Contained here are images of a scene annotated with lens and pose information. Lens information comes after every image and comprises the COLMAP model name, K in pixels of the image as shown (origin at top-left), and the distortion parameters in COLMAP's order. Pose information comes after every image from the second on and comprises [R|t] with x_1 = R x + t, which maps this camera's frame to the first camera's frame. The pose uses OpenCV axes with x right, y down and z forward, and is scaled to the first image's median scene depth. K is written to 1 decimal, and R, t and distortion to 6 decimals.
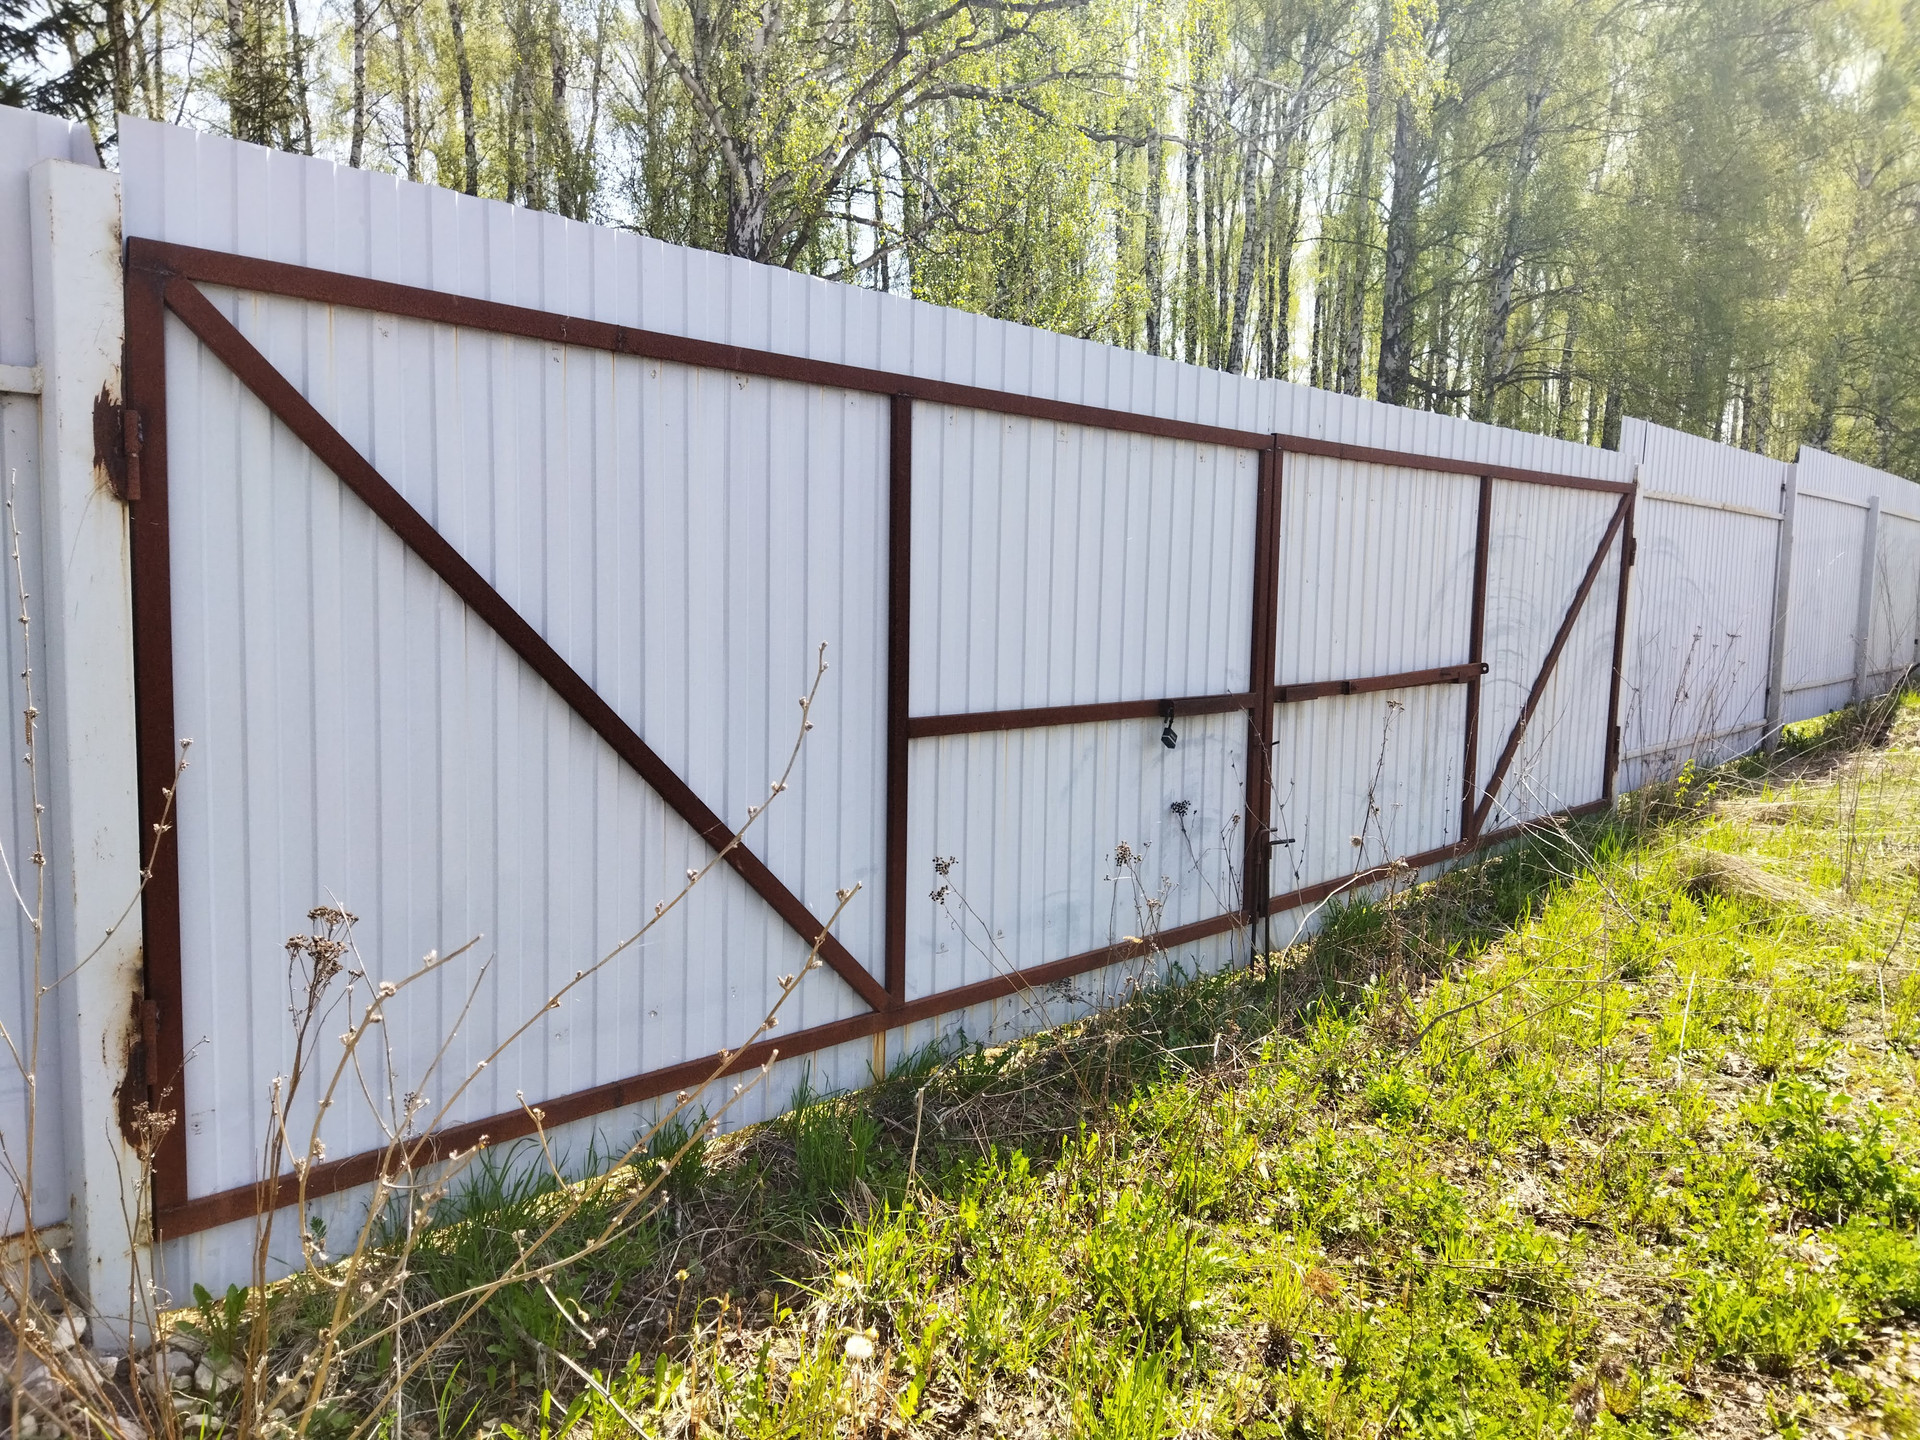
lens RADIAL K [[1439.0, 0, 950.0], [0, 1439.0, 717.5], [0, 0, 1]] dist [0.086375, -0.095293]
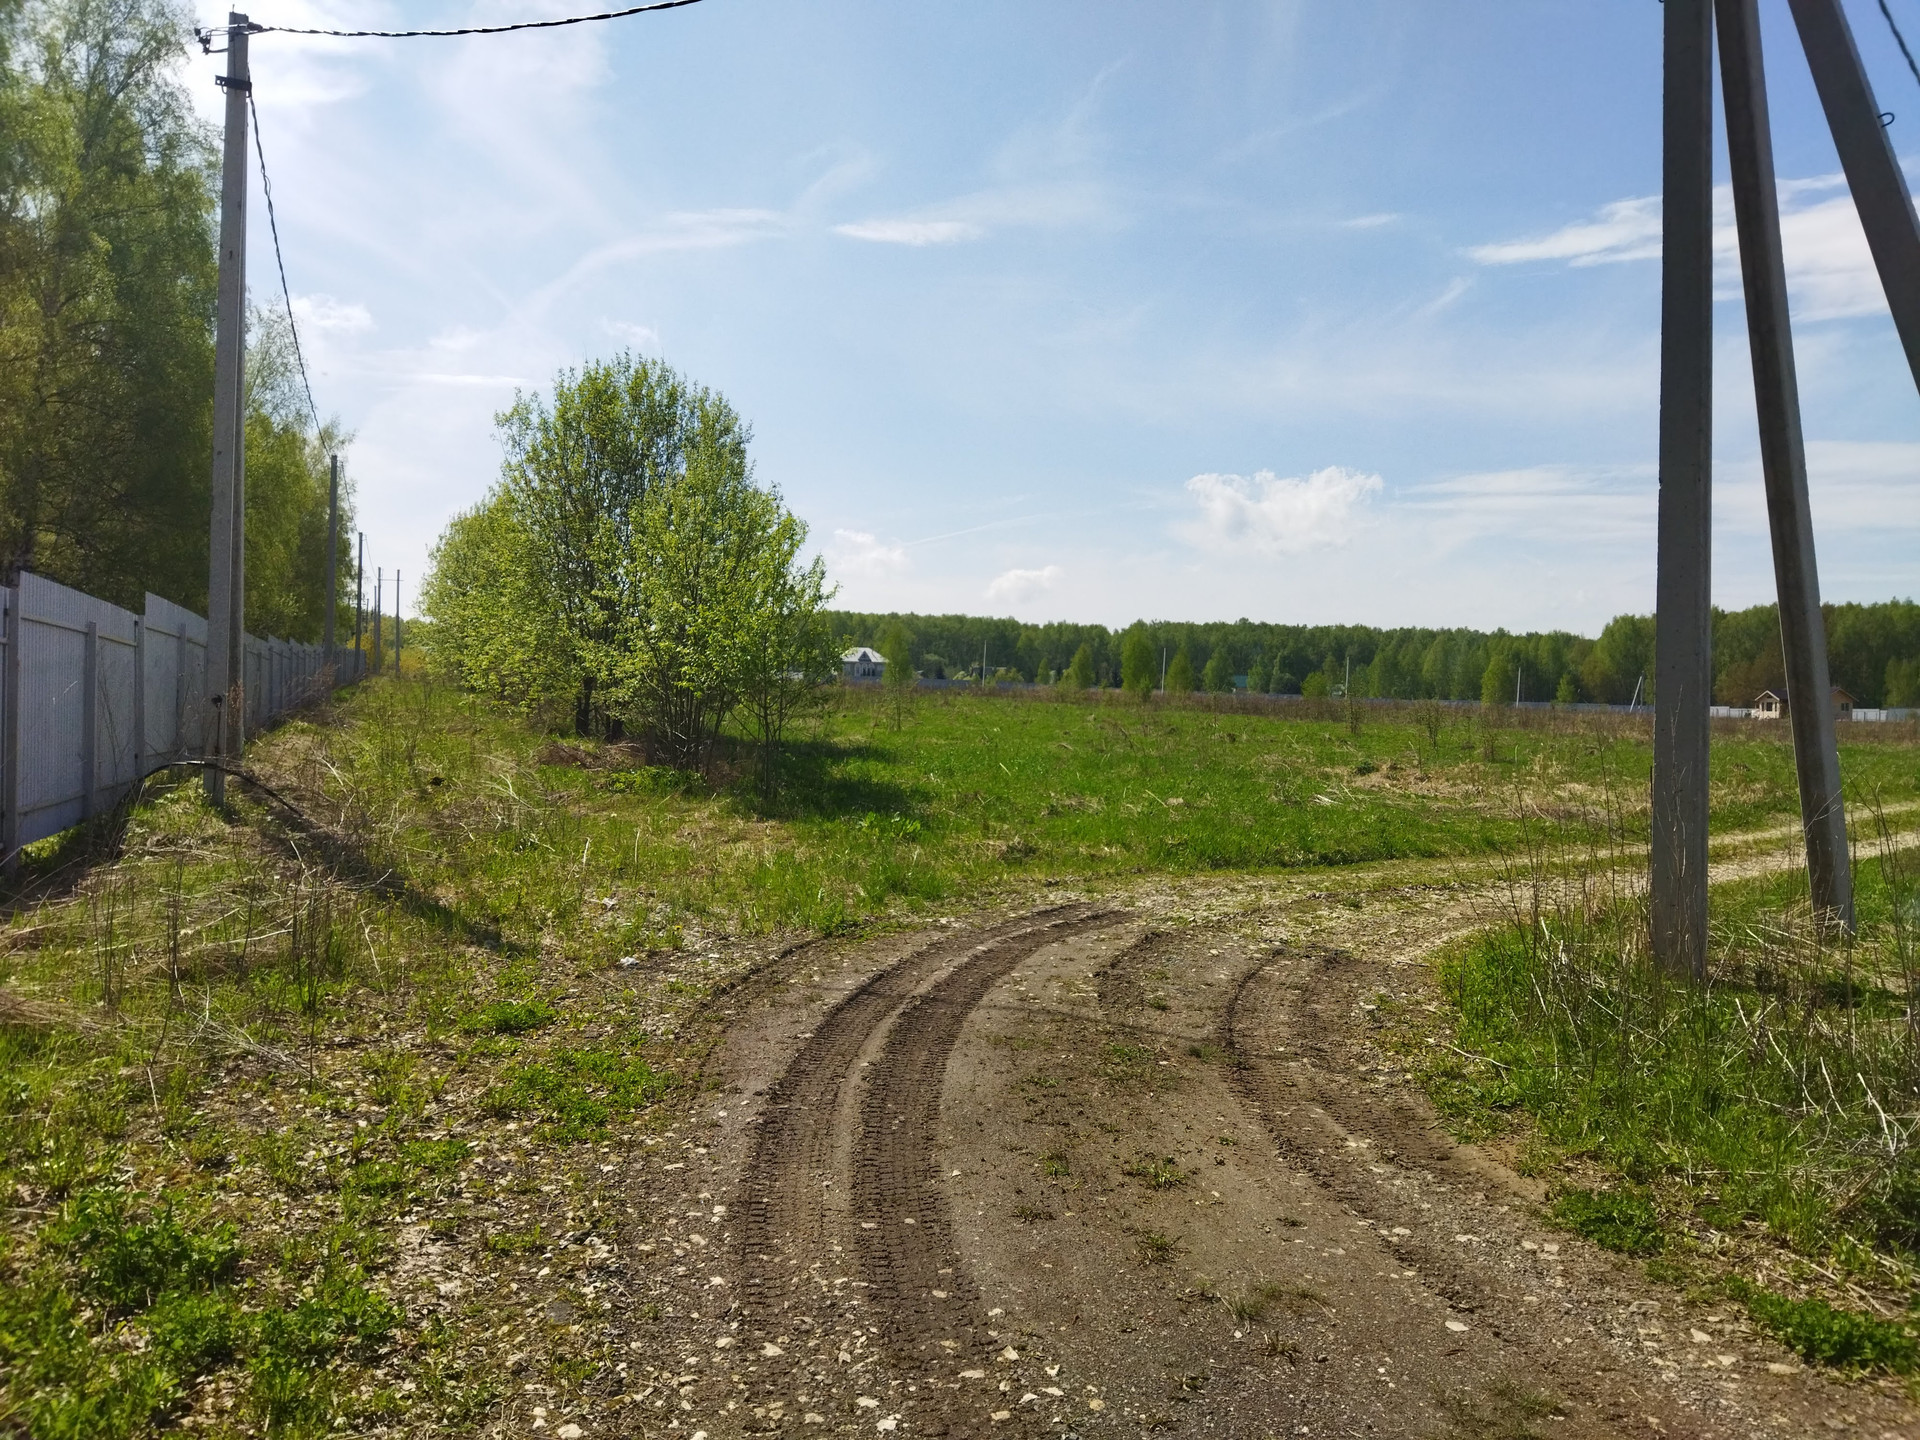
lens RADIAL K [[1439.0, 0, 943.5], [0, 1439.0, 712.8], [0, 0, 1]] dist [0.086375, -0.095293]
pose [[0.457765, -0.012759, 0.888982, -0.080628], [0.077860, 0.996631, -0.025789, -0.023818], [-0.885657, 0.081022, 0.457216, -0.068767]]
